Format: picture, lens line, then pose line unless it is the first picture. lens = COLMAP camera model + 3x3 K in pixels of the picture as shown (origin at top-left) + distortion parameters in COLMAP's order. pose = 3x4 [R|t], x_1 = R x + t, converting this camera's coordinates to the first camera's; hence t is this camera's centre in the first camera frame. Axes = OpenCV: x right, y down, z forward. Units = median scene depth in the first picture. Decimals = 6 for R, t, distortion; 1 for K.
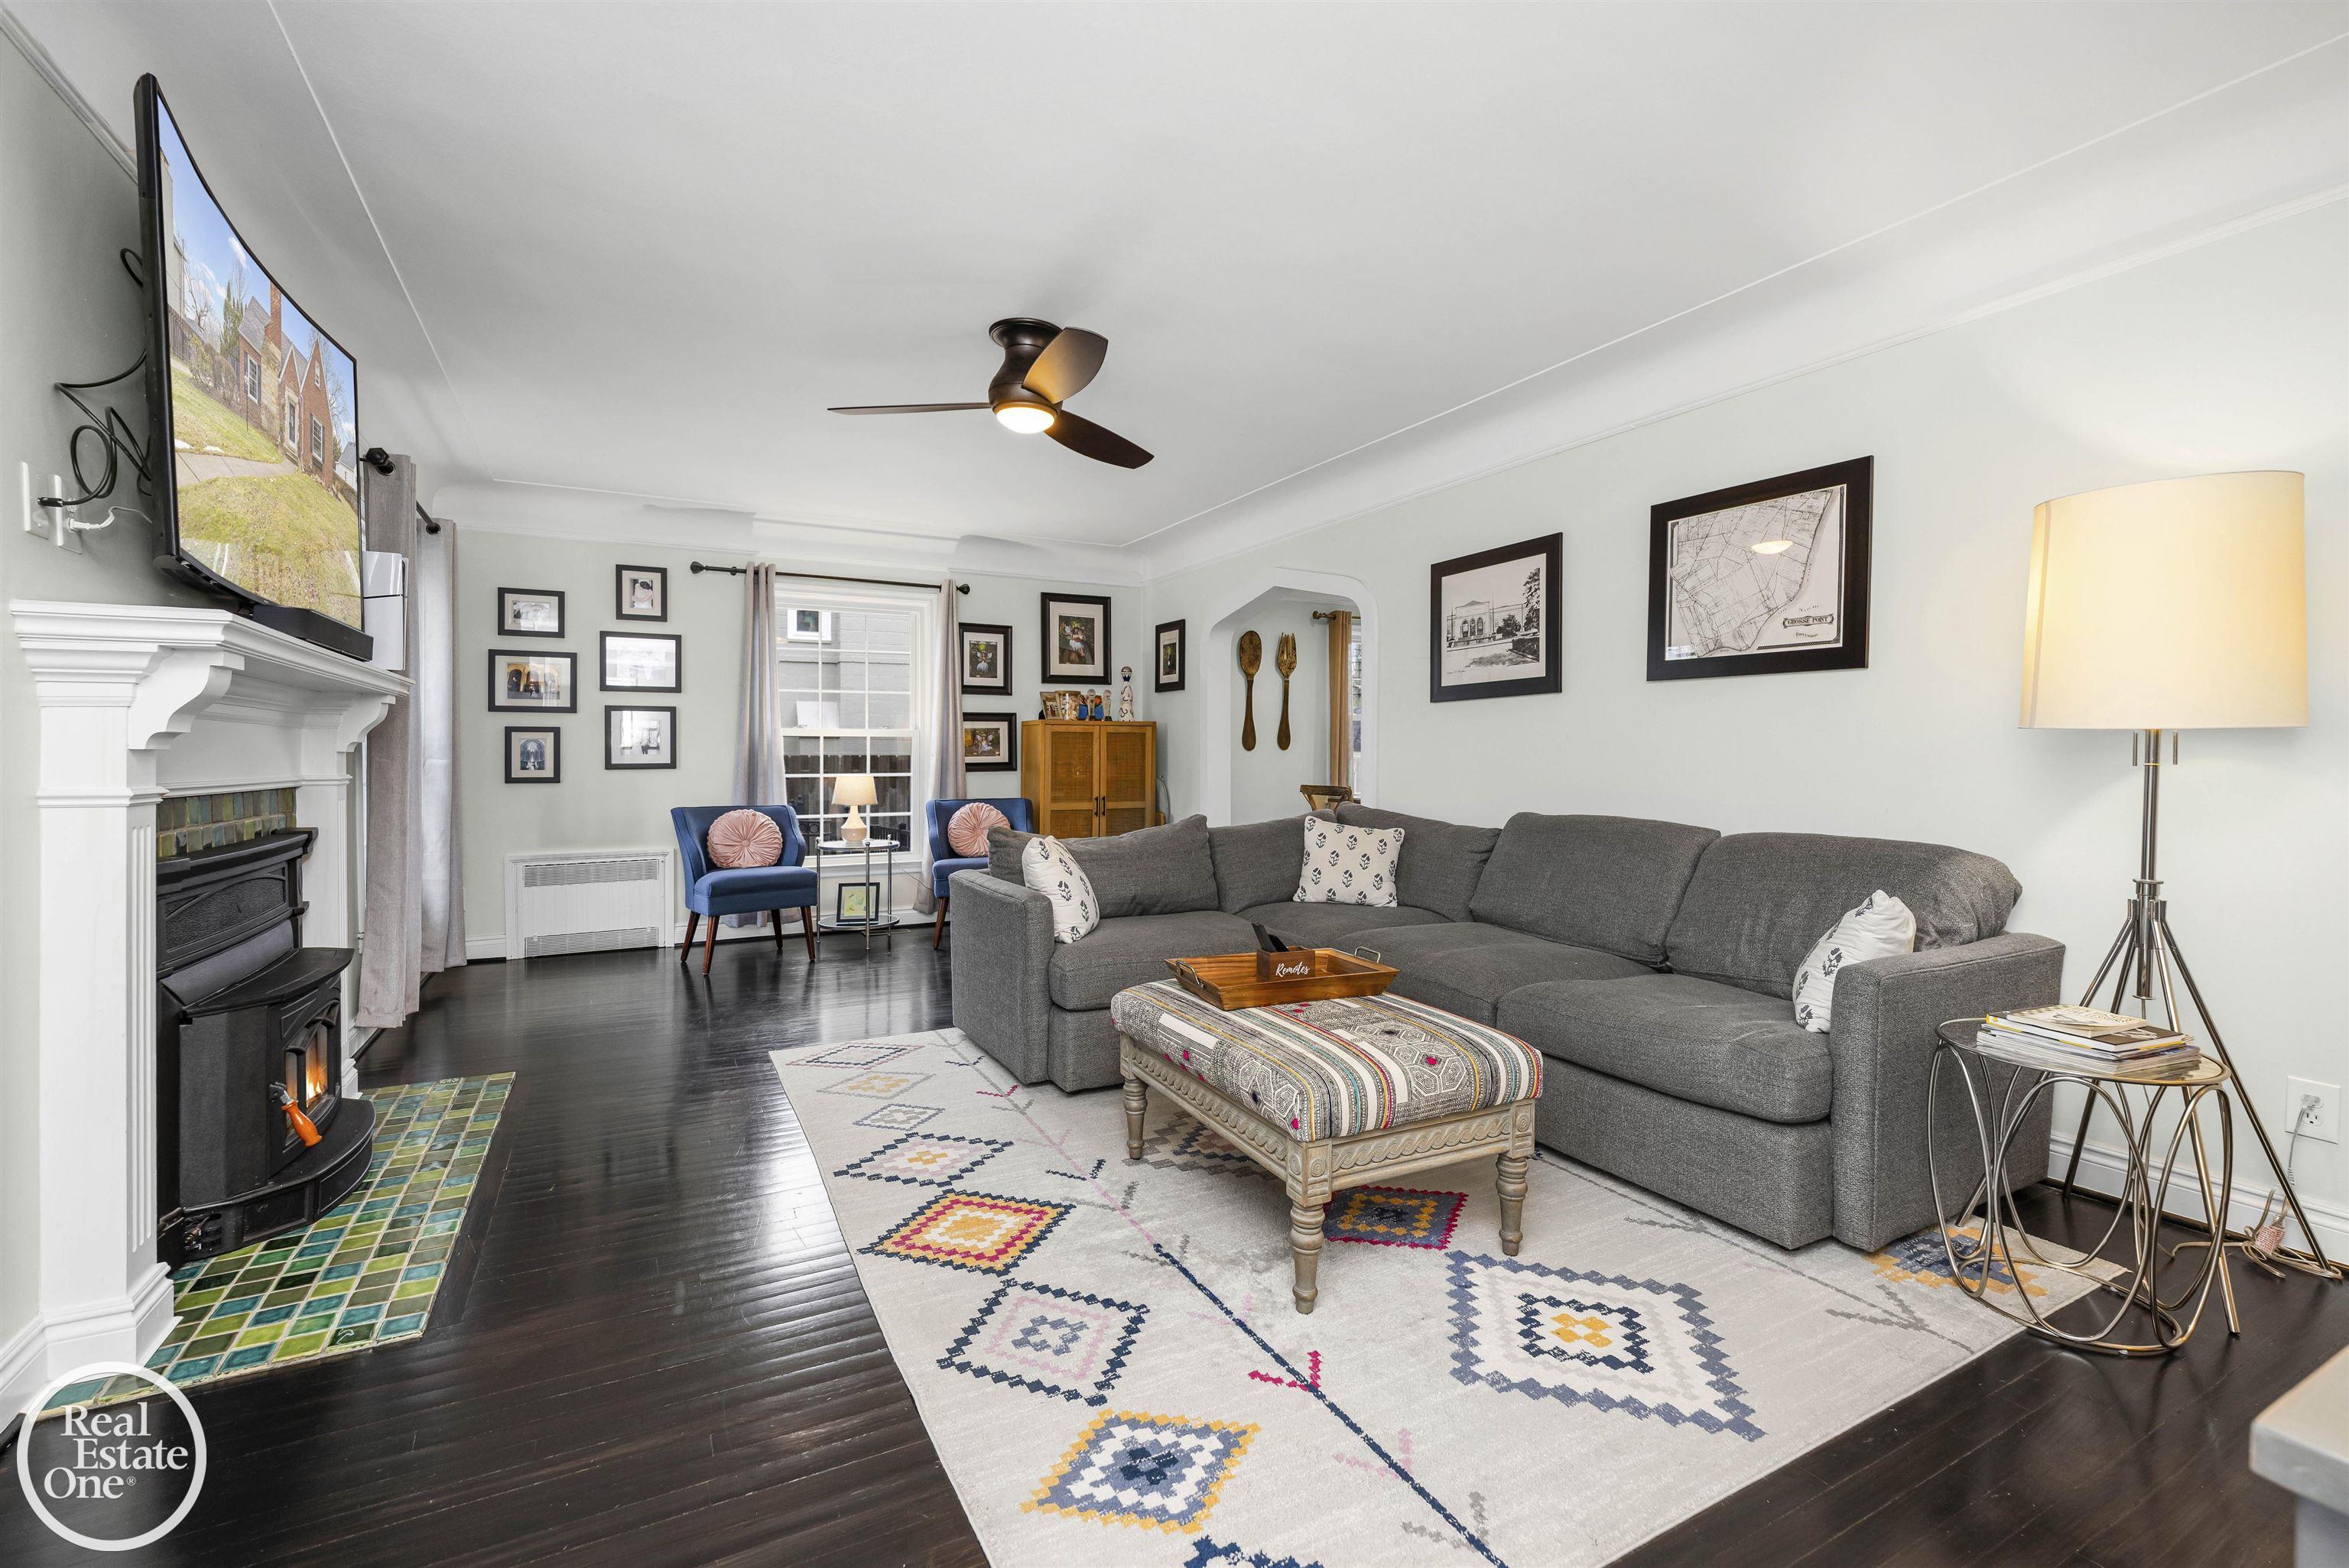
lens RADIAL K [[1013.8, 0, 1183.7], [0, 1013.8, 767.0], [0, 0, 1]] dist [0.001945, -0.000814]
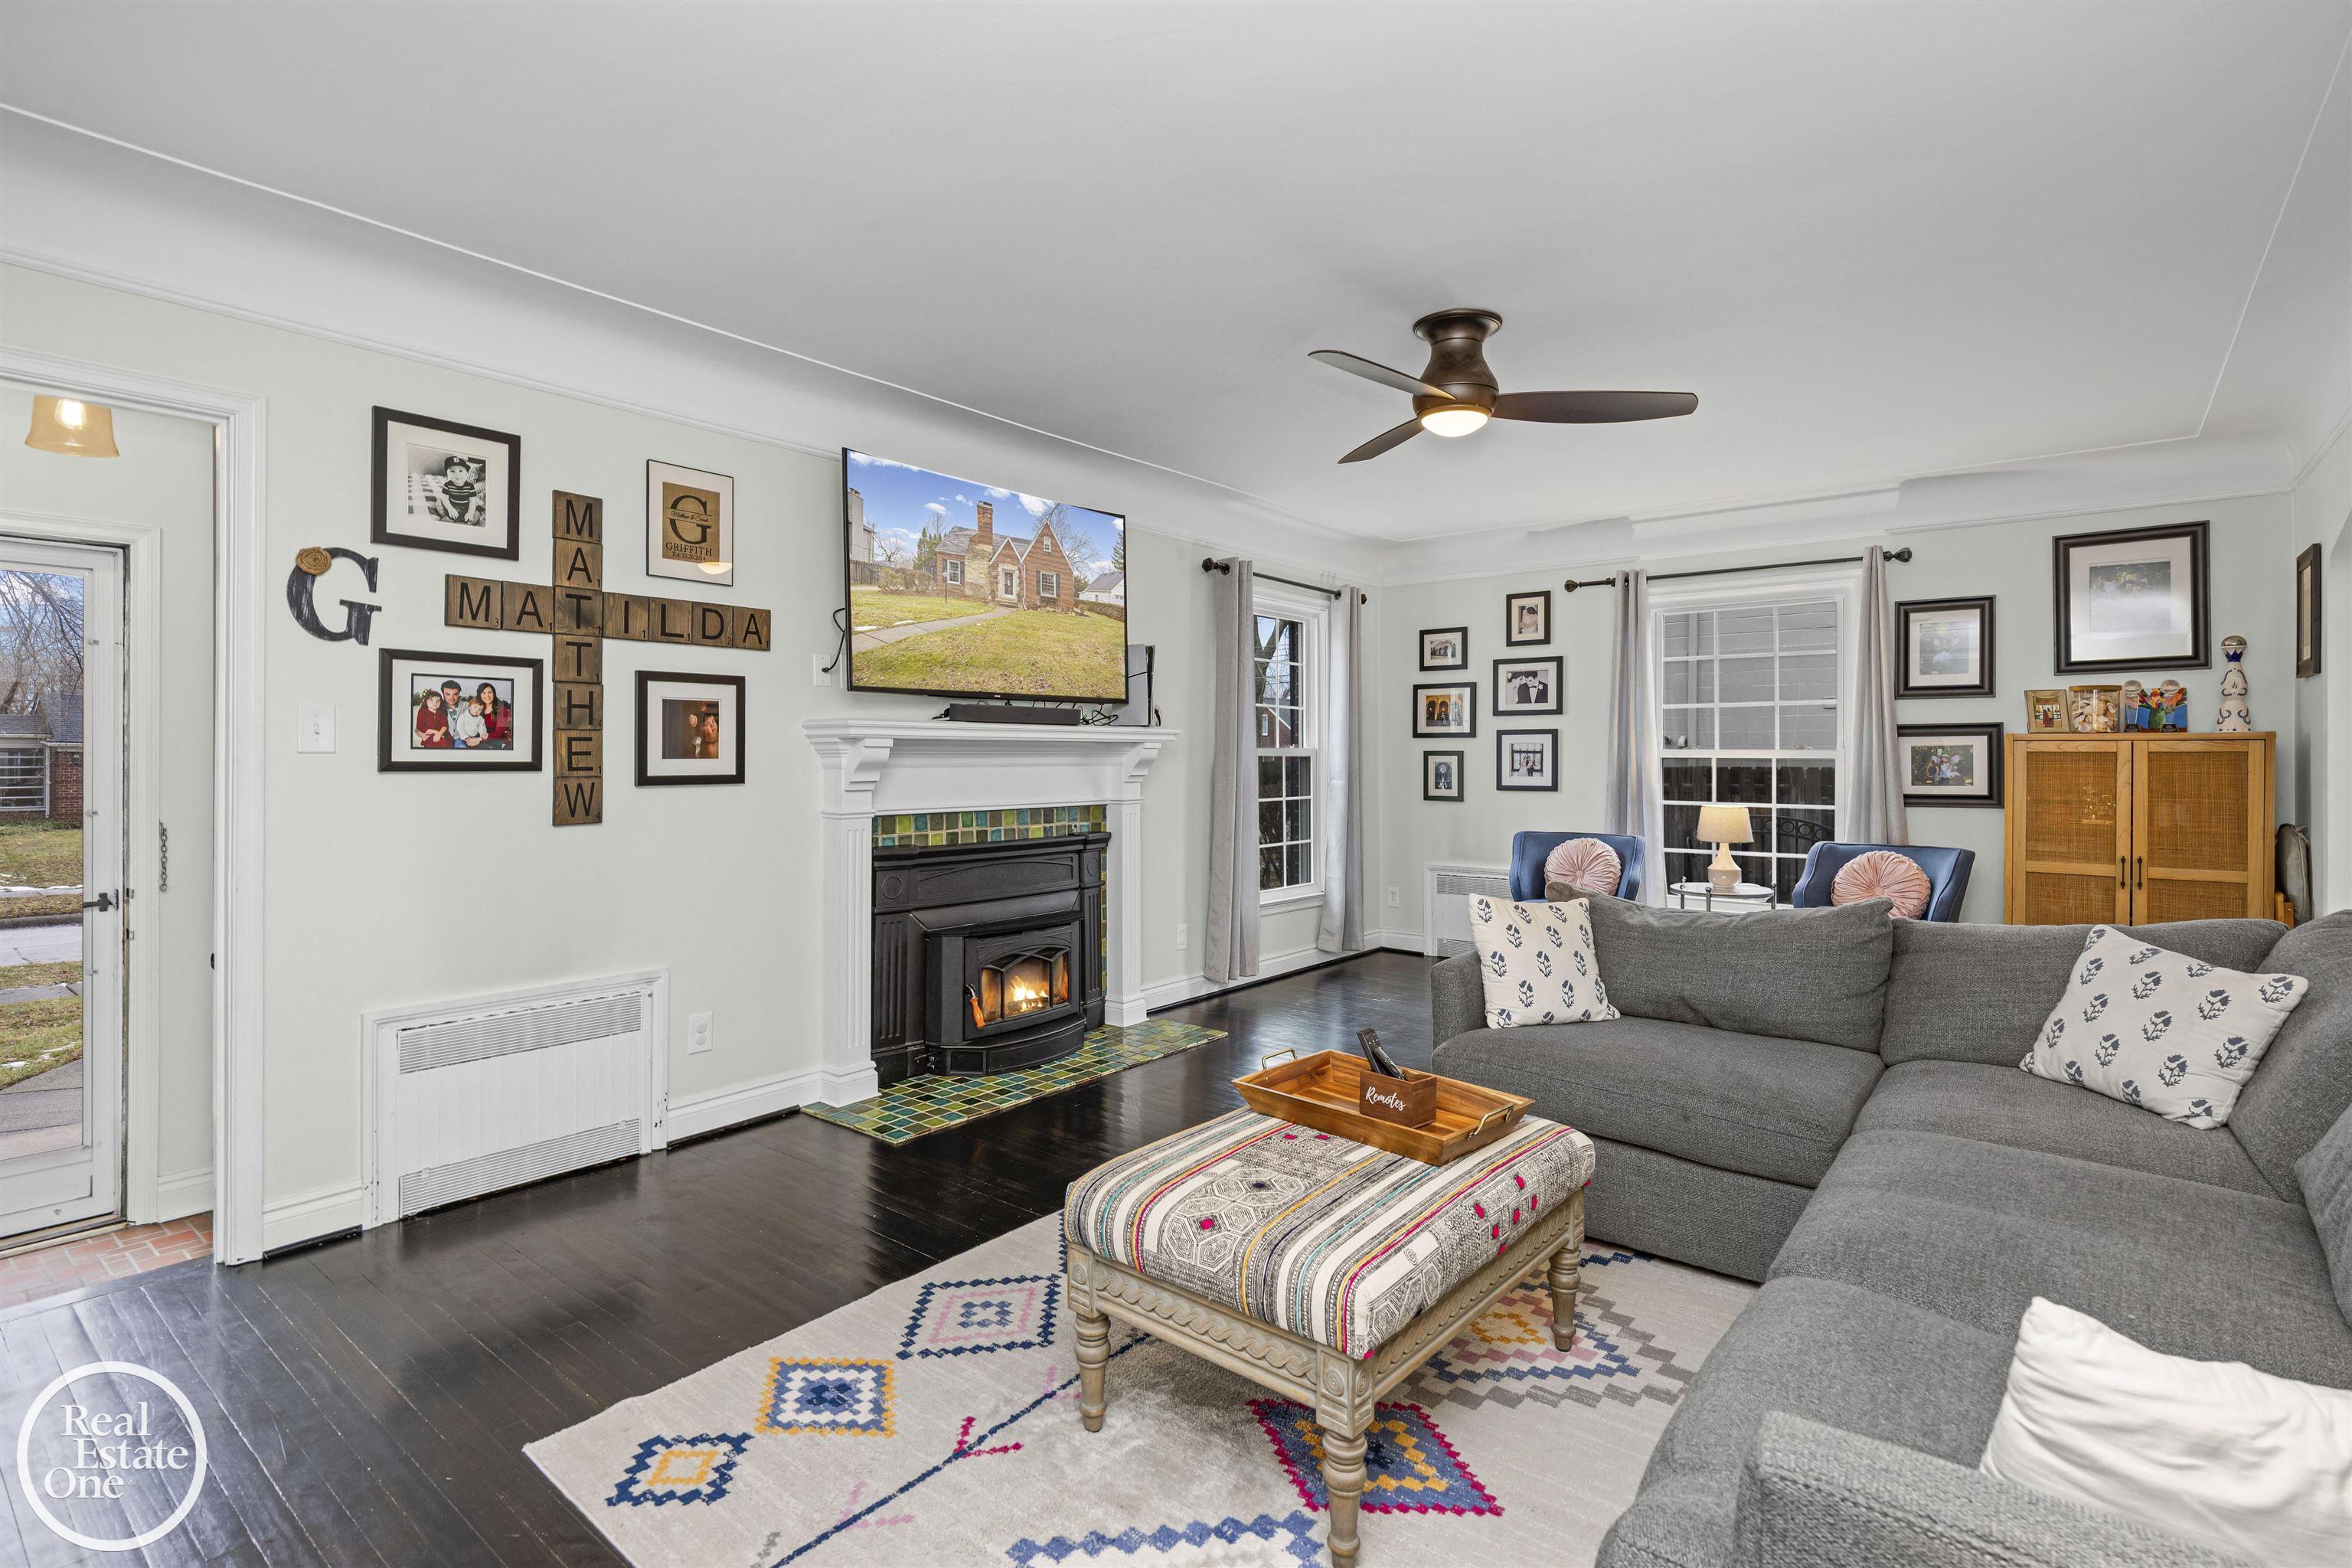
lens RADIAL K [[1133.5, 0, 1161.5], [0, 1133.5, 763.6], [0, 0, 1]] dist [-0.003632, -0.000965]
pose [[0.384426, 0.008567, -0.923116, 0.390375], [-0.012180, 0.999917, 0.004208, -0.027128], [0.923076, 0.009626, 0.384498, 0.233312]]
